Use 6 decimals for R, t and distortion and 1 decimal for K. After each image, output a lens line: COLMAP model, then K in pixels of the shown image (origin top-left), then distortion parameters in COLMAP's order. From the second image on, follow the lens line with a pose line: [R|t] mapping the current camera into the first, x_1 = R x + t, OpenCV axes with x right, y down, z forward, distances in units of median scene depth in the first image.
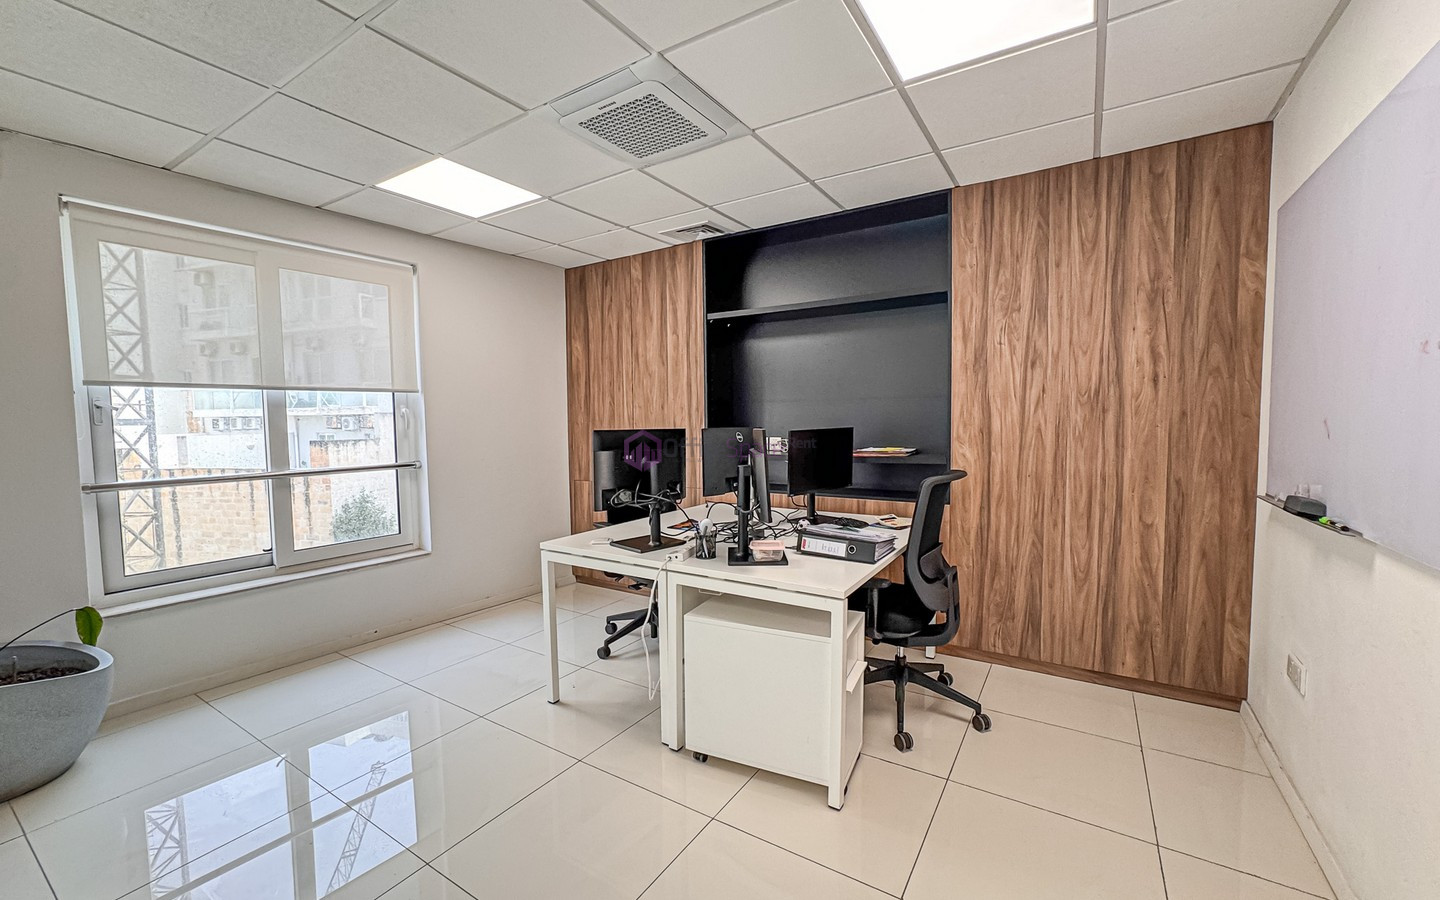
lens RADIAL K [[591.0, 0, 721.8], [0, 591.0, 453.3], [0, 0, 1]] dist [-0.009400, 0.000015]
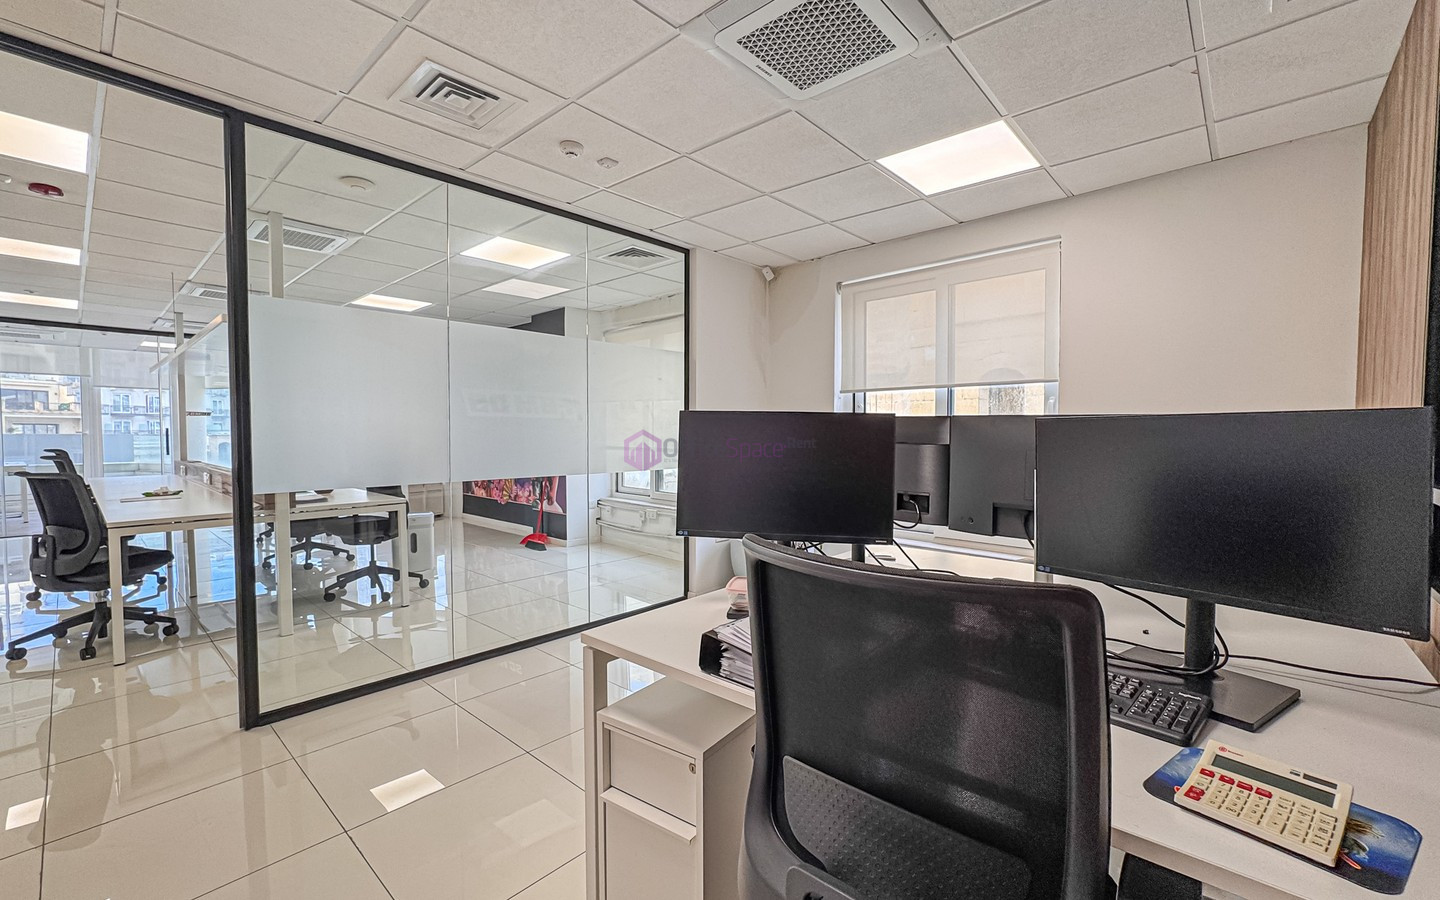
lens RADIAL K [[591.0, 0, 721.8], [0, 591.0, 453.3], [0, 0, 1]] dist [-0.009400, 0.000015]
pose [[-0.158734, 0.051343, -0.985985, 0.587980], [-0.059810, 0.996313, 0.061510, -0.026259], [0.985508, 0.068736, -0.155078, 0.857749]]
